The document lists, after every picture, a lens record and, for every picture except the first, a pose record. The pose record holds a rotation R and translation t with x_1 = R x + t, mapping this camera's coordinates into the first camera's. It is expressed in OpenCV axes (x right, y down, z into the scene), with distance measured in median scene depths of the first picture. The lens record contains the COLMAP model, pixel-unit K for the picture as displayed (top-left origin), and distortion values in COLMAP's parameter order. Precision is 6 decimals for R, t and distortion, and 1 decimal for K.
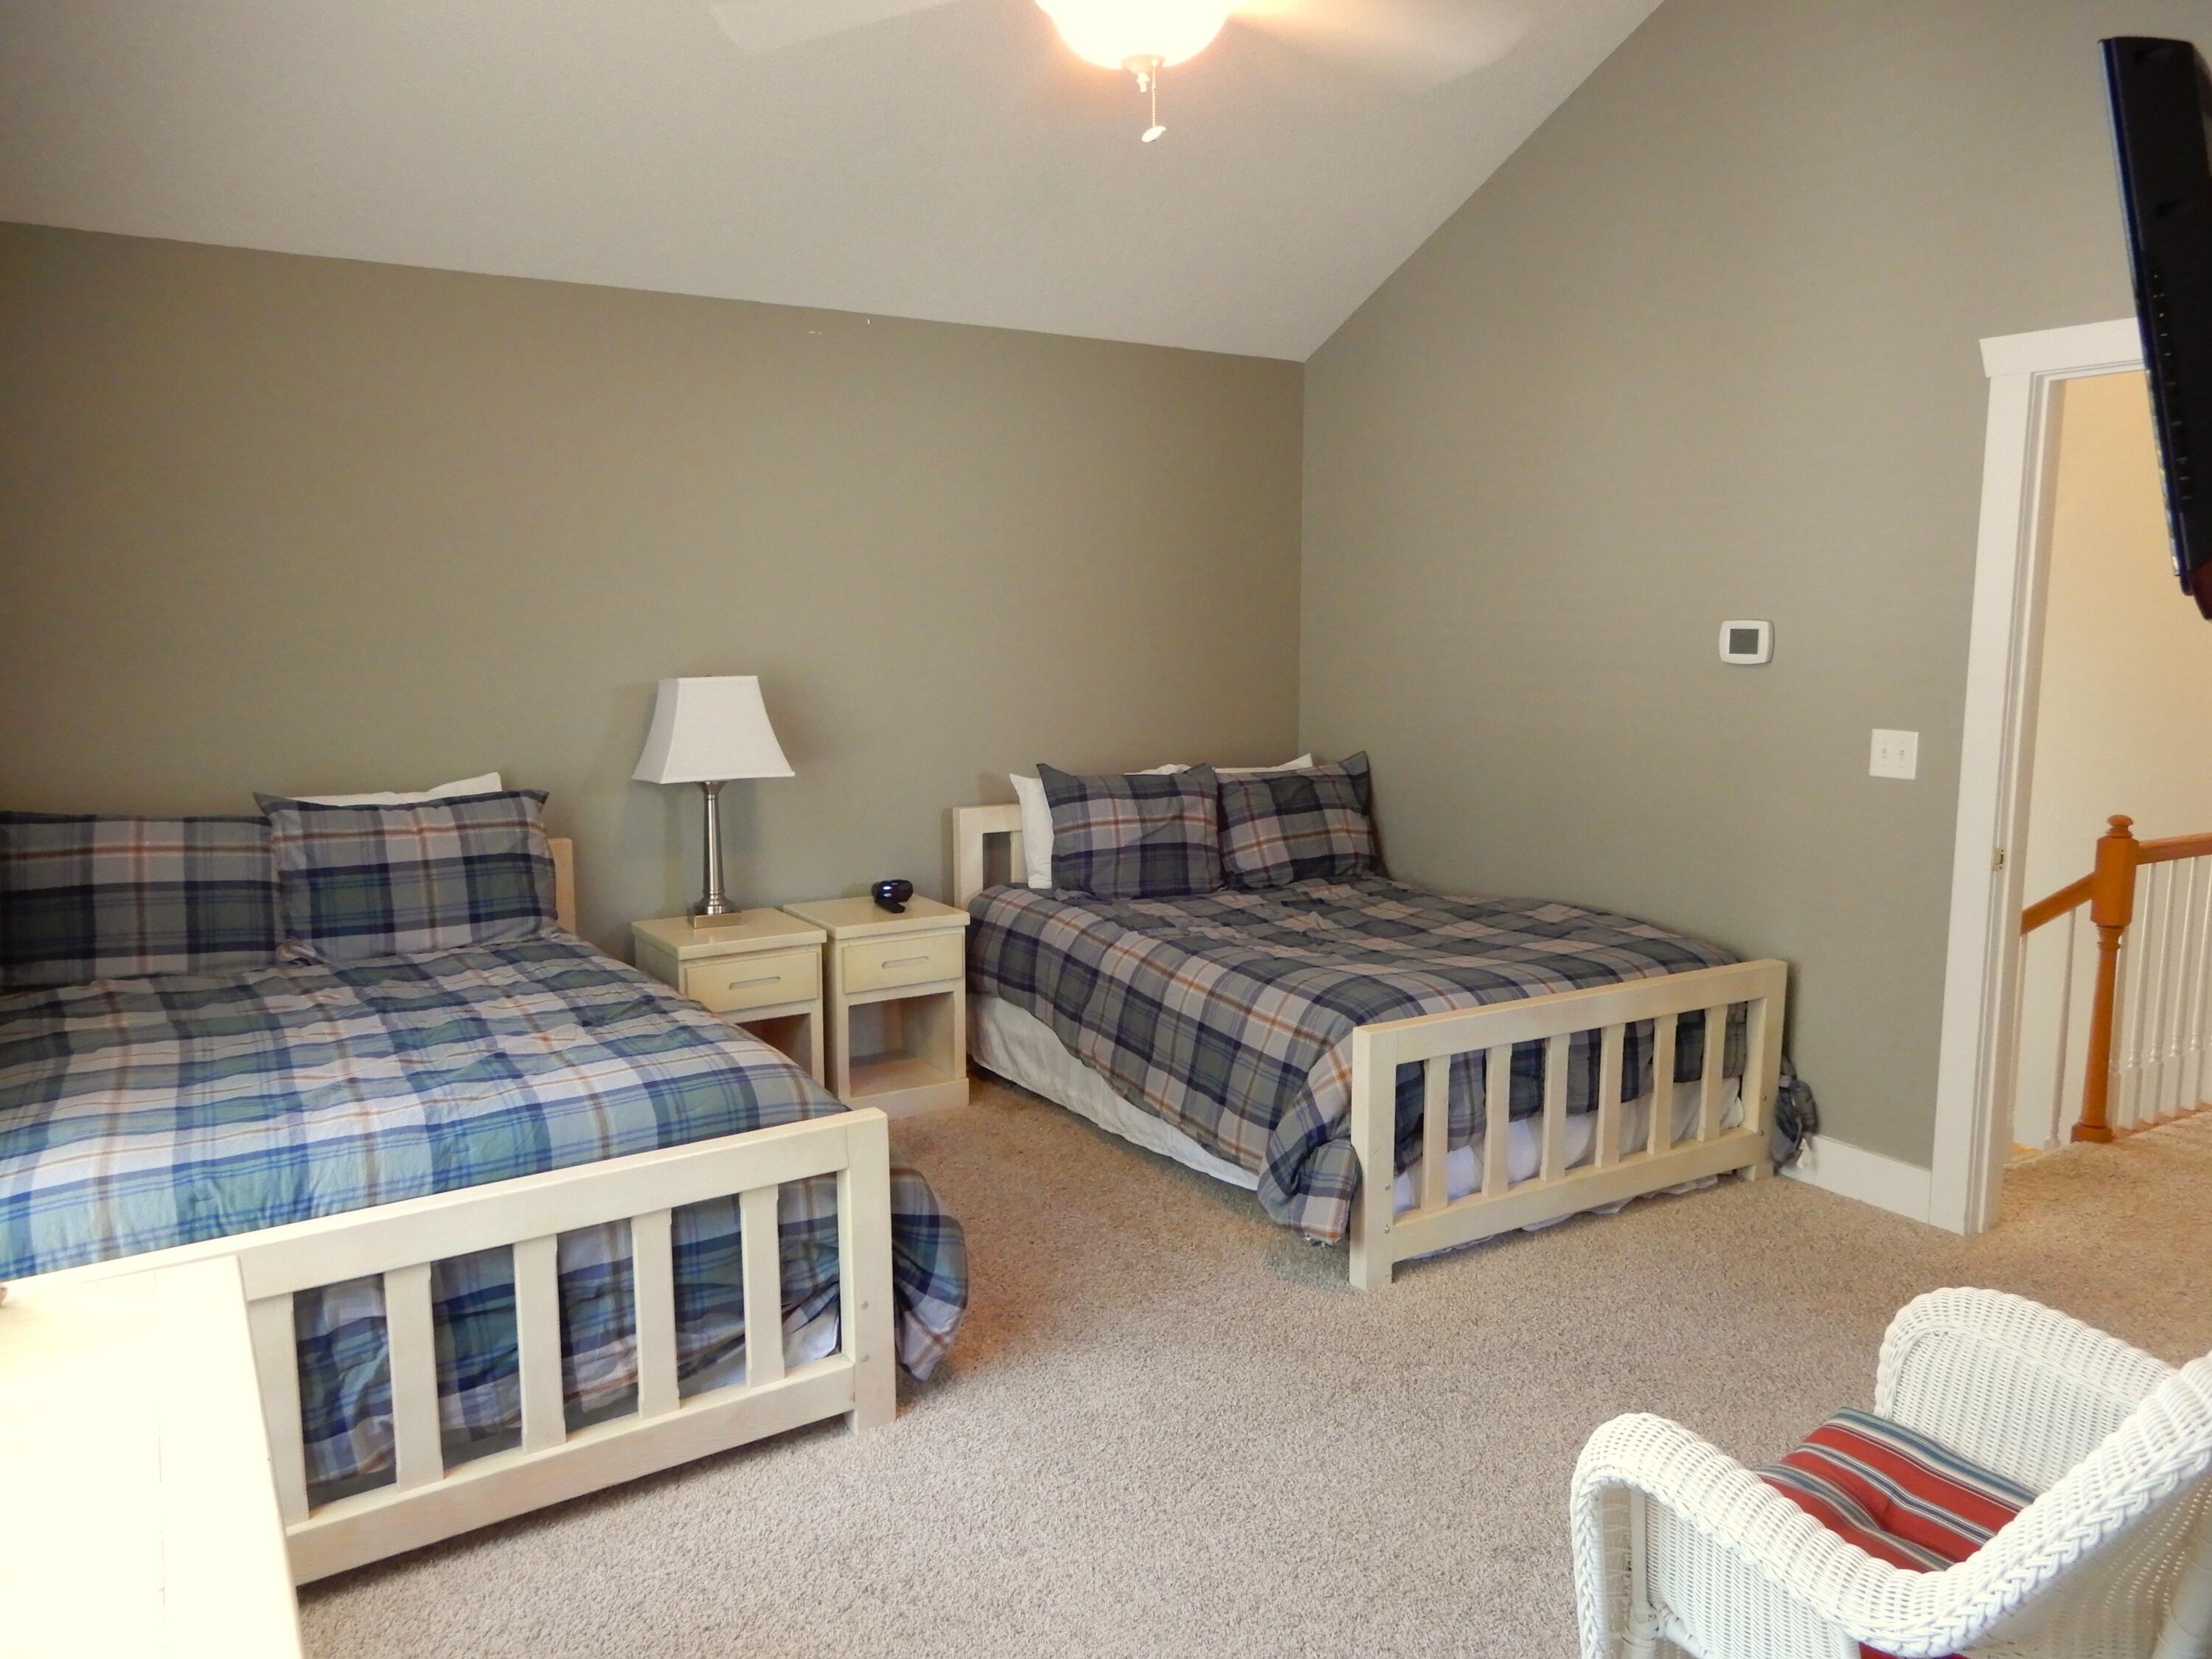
lens RADIAL K [[1562.6, 0, 1106.0], [0, 1562.6, 829.5], [0, 0, 1]] dist [0.000788, 0.000321]
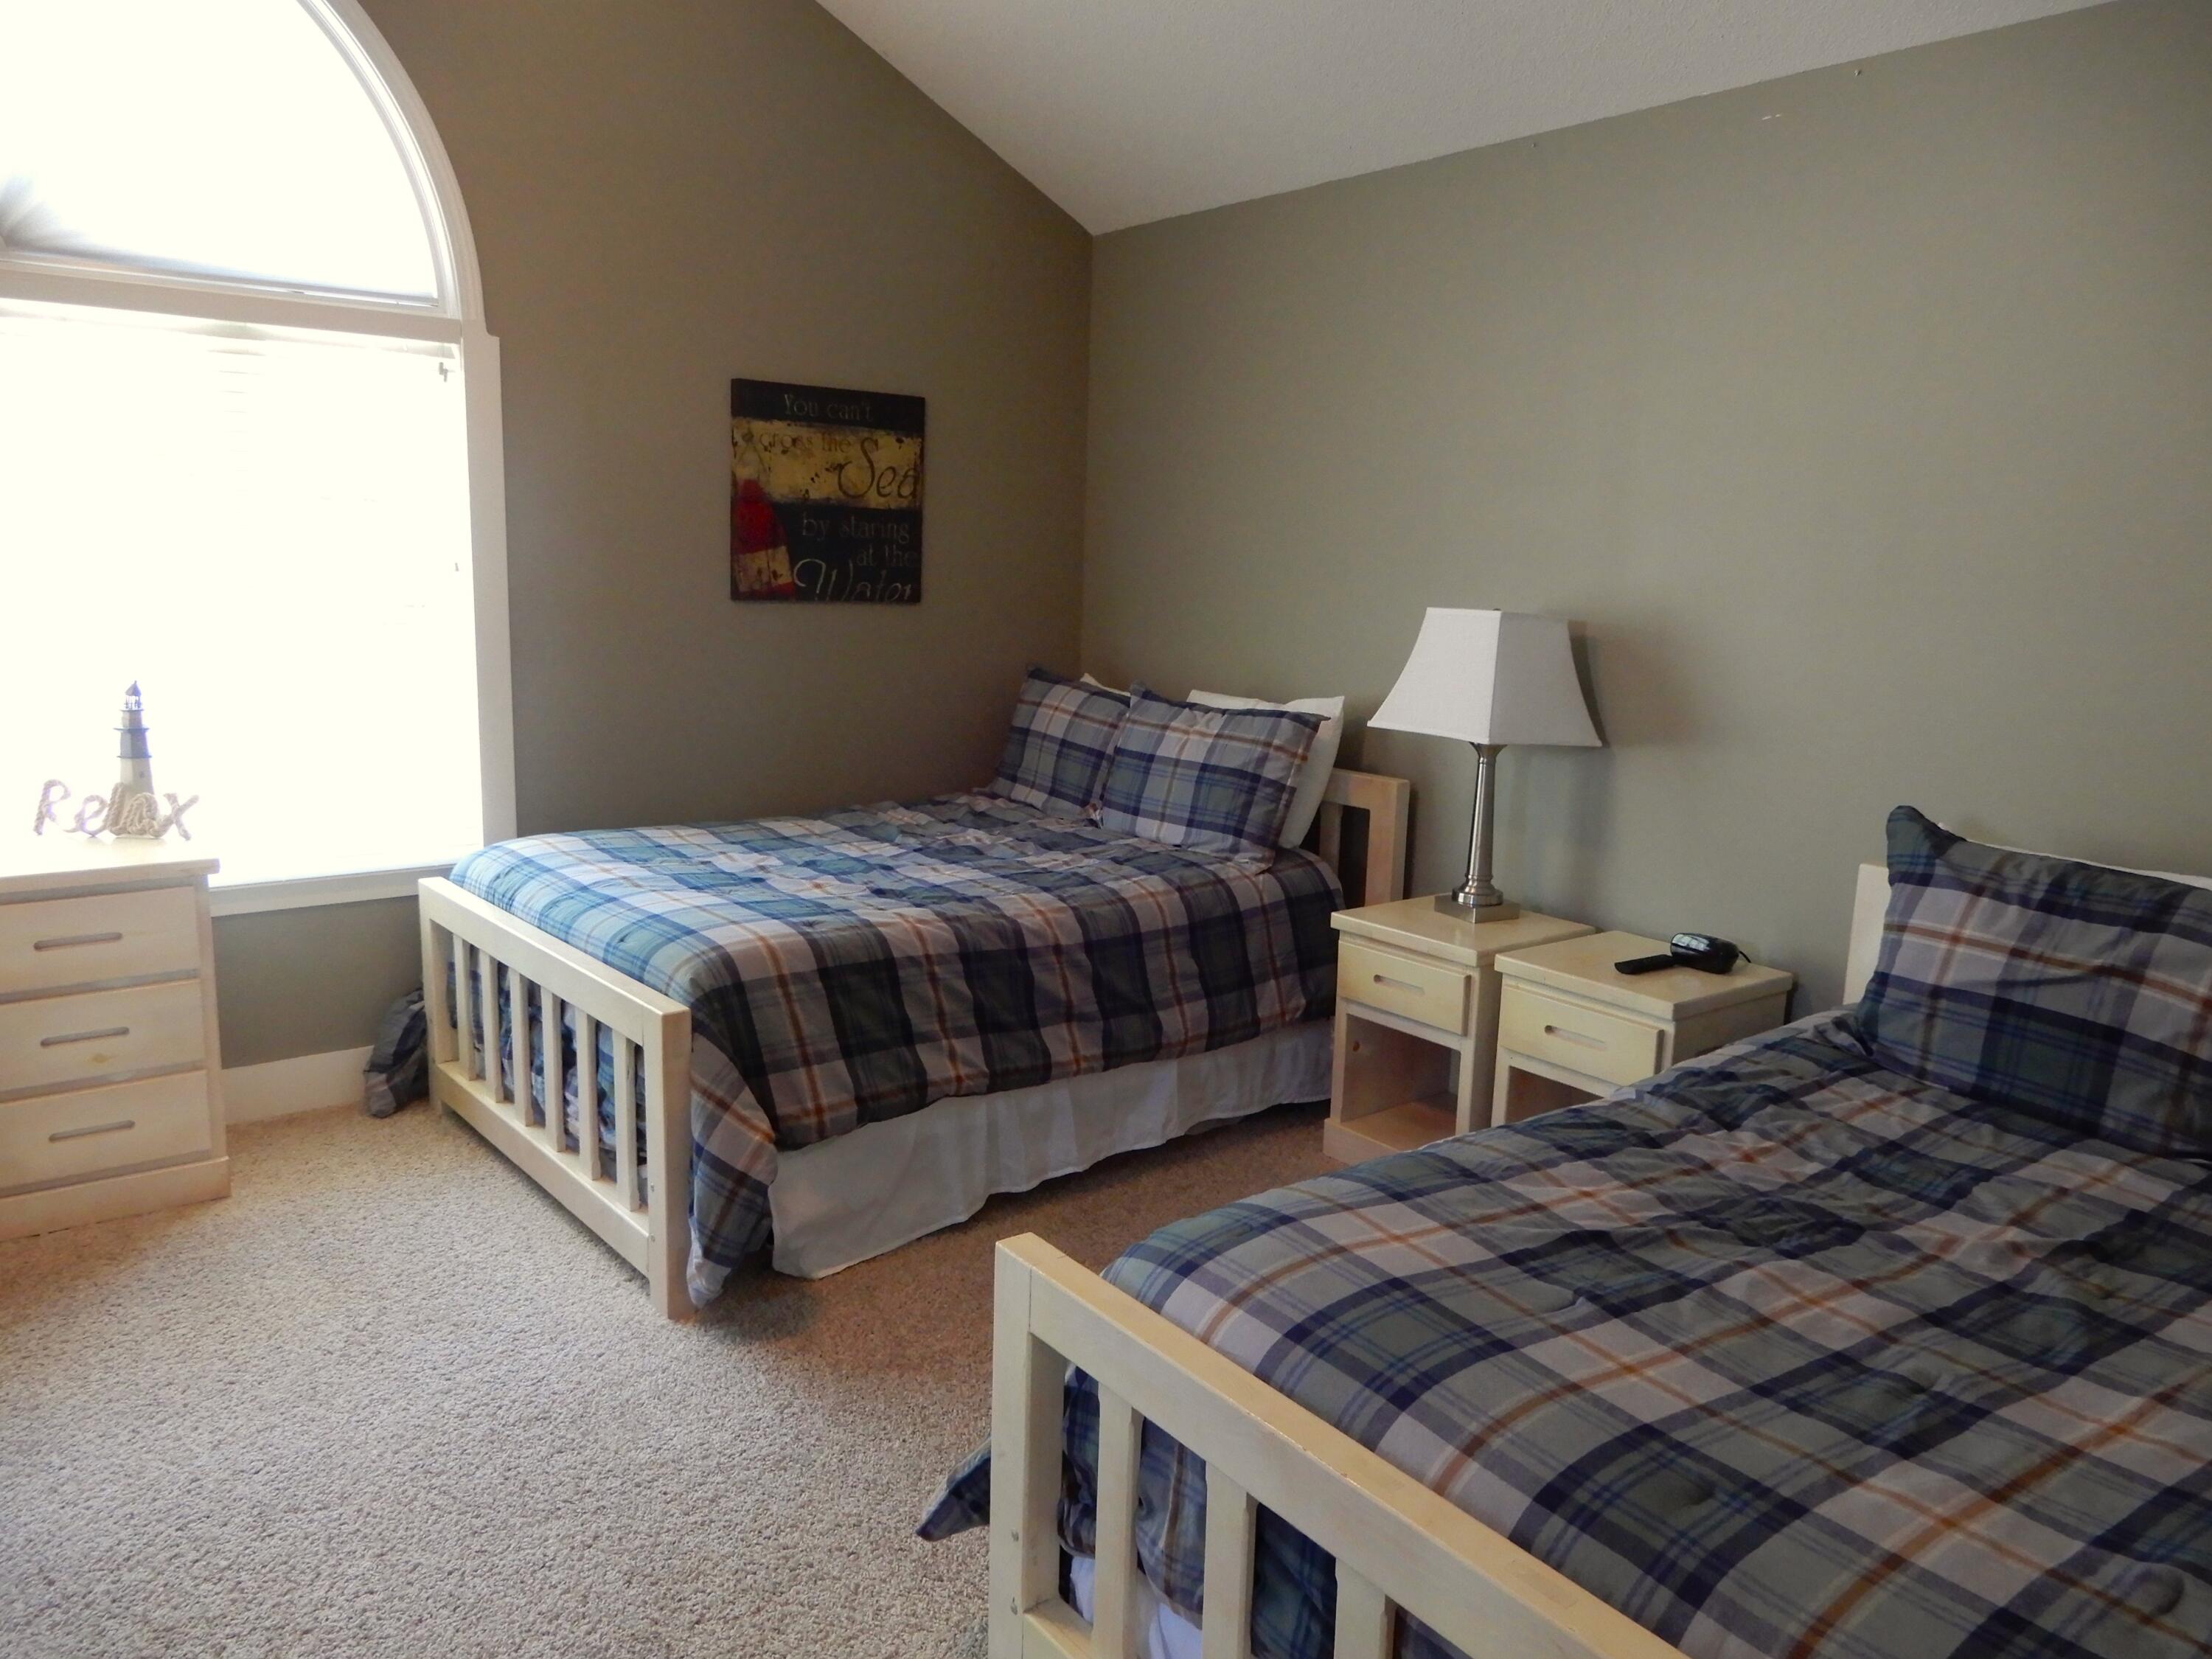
lens RADIAL K [[1562.6, 0, 1106.0], [0, 1562.6, 829.5], [0, 0, 1]] dist [0.000788, 0.000321]
pose [[0.105398, 0.178926, -0.978201, 0.529675], [-0.169855, 0.972463, 0.159576, -0.083015], [0.979817, 0.149333, 0.132887, 0.723146]]
